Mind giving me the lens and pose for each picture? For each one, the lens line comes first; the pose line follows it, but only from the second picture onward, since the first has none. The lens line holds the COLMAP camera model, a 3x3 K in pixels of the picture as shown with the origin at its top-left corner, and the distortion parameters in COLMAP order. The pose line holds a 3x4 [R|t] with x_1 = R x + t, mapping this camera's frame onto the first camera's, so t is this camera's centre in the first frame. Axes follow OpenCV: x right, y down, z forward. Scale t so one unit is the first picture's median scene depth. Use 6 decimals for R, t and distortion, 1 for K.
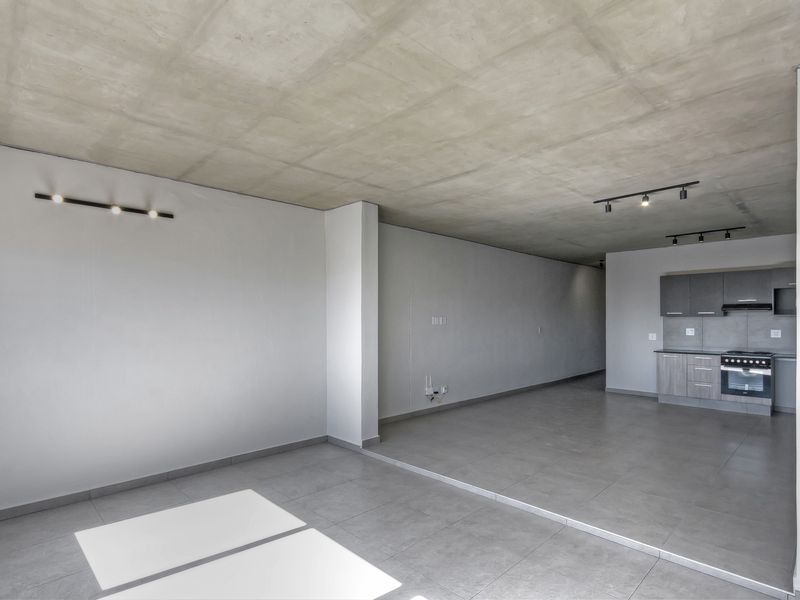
lens RADIAL K [[432.3, 0, 400.0], [0, 432.3, 324.7], [0, 0, 1]] dist [0.006073, 0.000530]
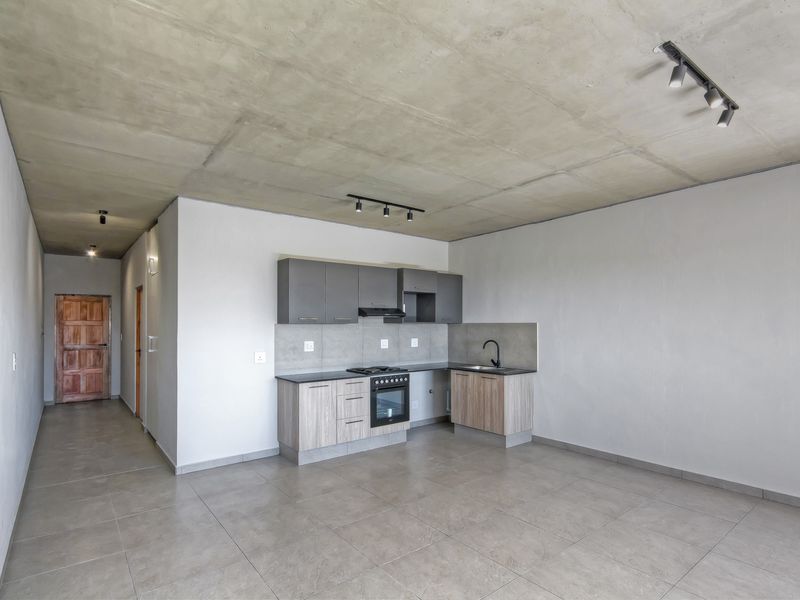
lens RADIAL K [[432.3, 0, 400.0], [0, 432.3, 324.7], [0, 0, 1]] dist [0.006073, 0.000530]
pose [[0.109993, -0.002857, 0.993928, 0.008729], [0.015566, 0.999878, 0.001152, -0.016074], [-0.993810, 0.015345, 0.110024, 0.773915]]
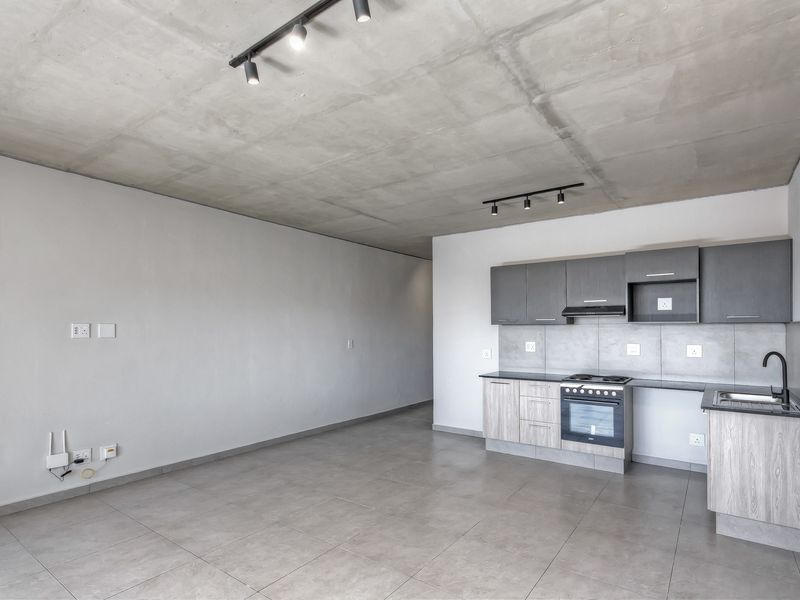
lens RADIAL K [[425.8, 0, 405.2], [0, 425.8, 332.3], [0, 0, 1]] dist [0.002976, 0.000408]
pose [[0.986881, 0.000880, 0.161444, 0.352552], [0.000482, 0.999965, -0.008400, -0.001353], [-0.161446, 0.008368, 0.986846, 0.345108]]
